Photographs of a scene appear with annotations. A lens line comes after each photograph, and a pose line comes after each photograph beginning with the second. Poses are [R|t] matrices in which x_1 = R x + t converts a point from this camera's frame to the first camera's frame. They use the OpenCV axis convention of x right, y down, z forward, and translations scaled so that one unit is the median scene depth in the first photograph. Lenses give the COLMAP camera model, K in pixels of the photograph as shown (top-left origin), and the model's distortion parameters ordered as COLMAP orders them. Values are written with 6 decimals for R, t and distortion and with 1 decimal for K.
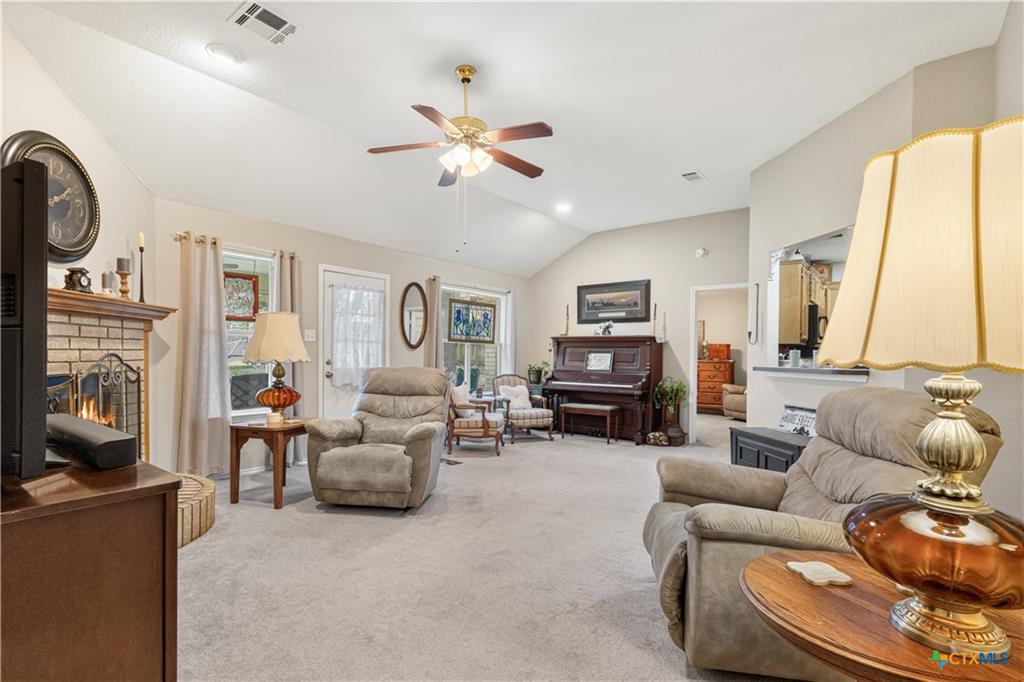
lens RADIAL K [[479.1, 0, 496.9], [0, 479.1, 354.6], [0, 0, 1]] dist [-0.000334, -0.000540]
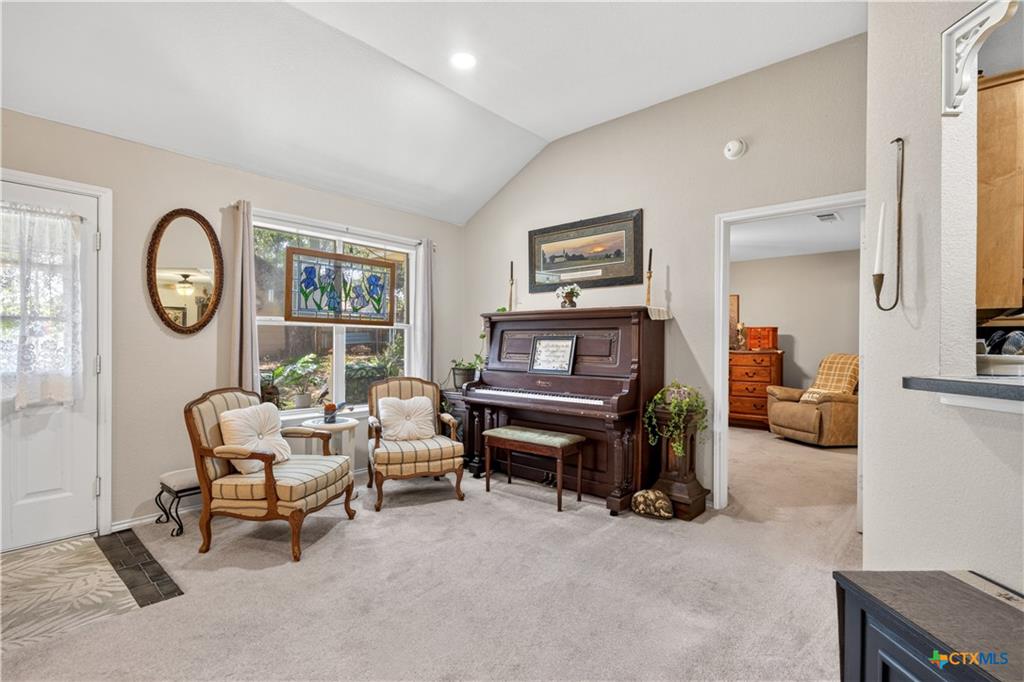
lens RADIAL K [[479.1, 0, 506.8], [0, 479.1, 342.6], [0, 0, 1]] dist [-0.000334, -0.000540]
pose [[0.999226, -0.004959, -0.039032, 0.178424], [0.004847, 0.999984, -0.002942, 0.001151], [0.039046, 0.002750, 0.999234, 0.424628]]
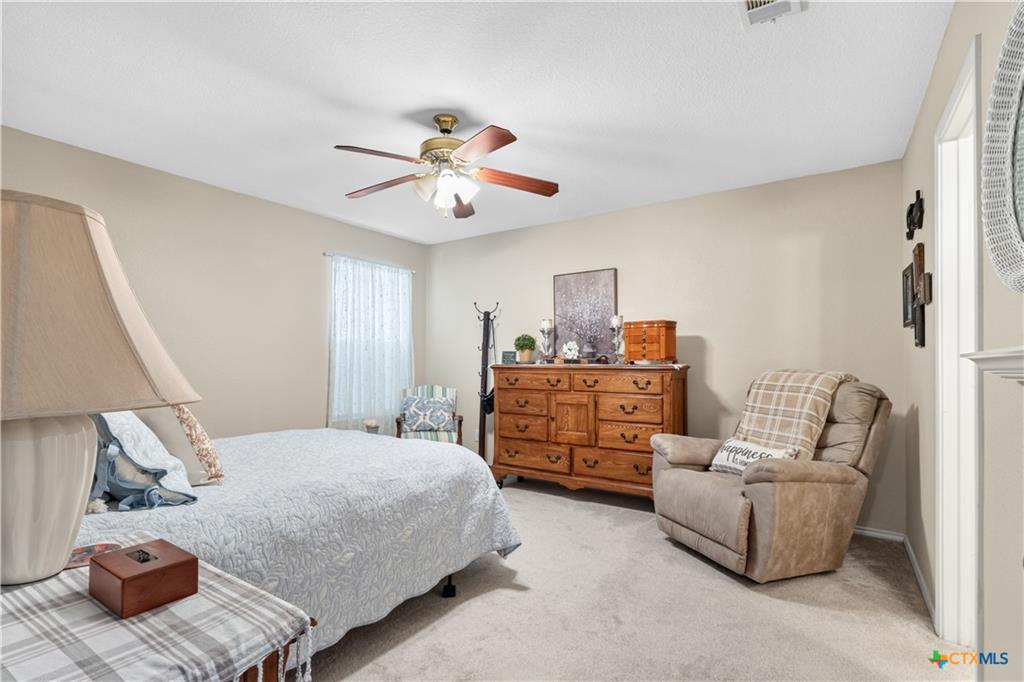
lens RADIAL K [[479.1, 0, 519.4], [0, 479.1, 351.0], [0, 0, 1]] dist [-0.000334, -0.000540]
pose [[0.995814, -0.008160, 0.091042, 0.473780], [0.009684, 0.999820, -0.016306, 0.009639], [-0.090892, 0.017120, 0.995714, 0.913898]]
